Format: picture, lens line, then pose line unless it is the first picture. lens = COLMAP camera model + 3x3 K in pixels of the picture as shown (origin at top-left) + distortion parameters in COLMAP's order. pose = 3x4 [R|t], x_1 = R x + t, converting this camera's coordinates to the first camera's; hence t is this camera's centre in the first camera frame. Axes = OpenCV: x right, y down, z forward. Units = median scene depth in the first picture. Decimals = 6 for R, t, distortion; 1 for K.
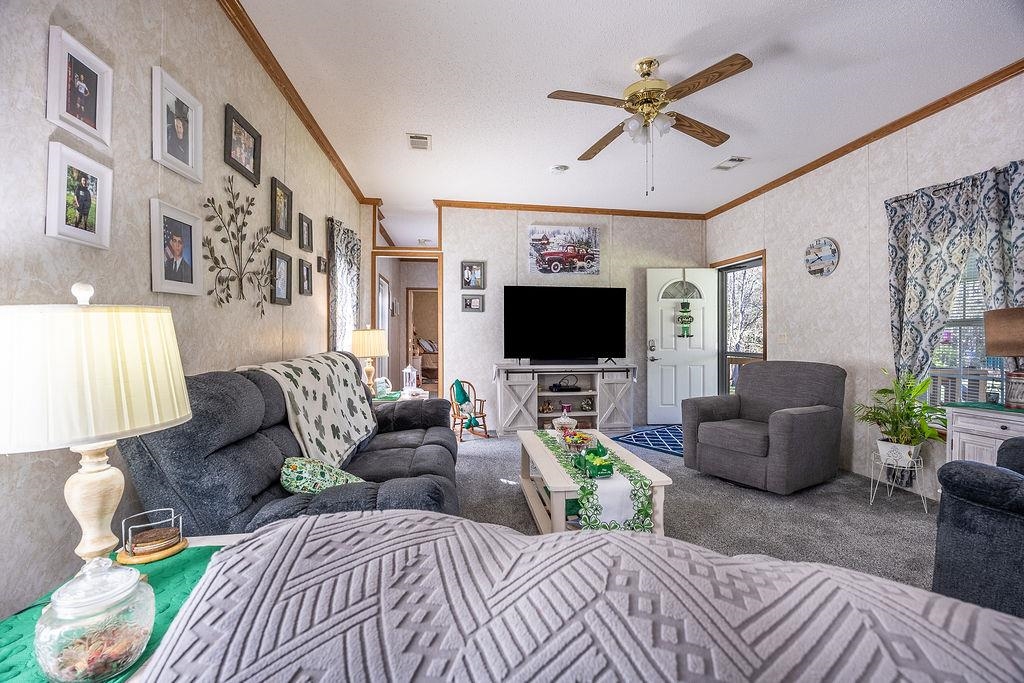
lens RADIAL K [[445.5, 0, 519.1], [0, 445.5, 339.1], [0, 0, 1]] dist [-0.015354, 0.000084]
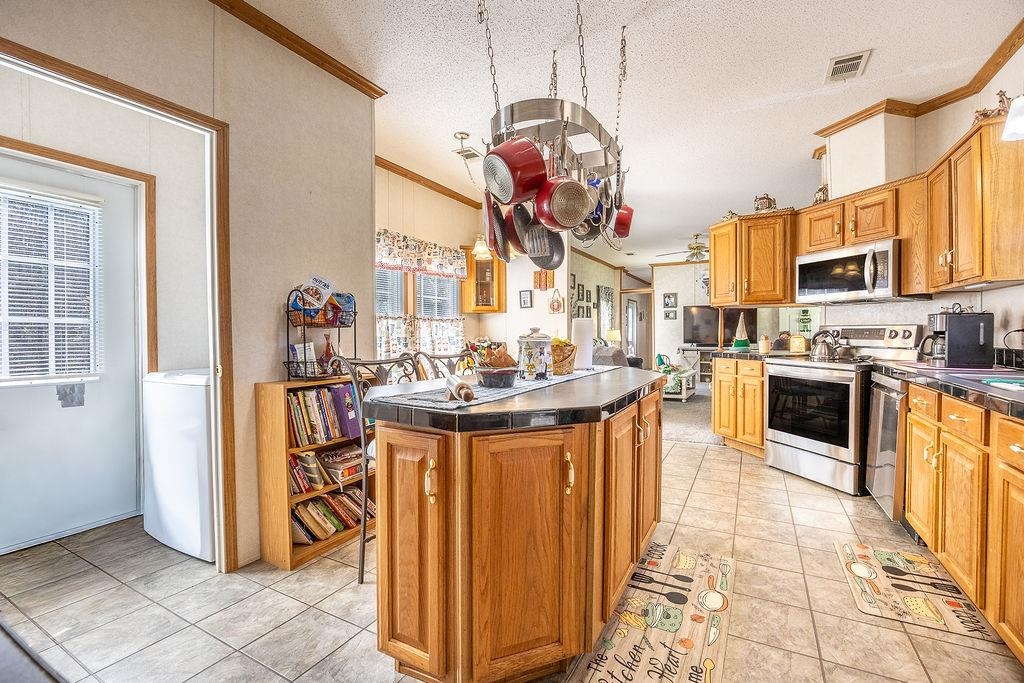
lens RADIAL K [[445.5, 0, 518.0], [0, 445.5, 340.8], [0, 0, 1]] dist [-0.015354, 0.000084]
pose [[0.805508, 0.002429, -0.592580, 0.503737], [0.004210, 0.999943, 0.009821, 0.009234], [0.592570, -0.010406, 0.805452, -0.935355]]
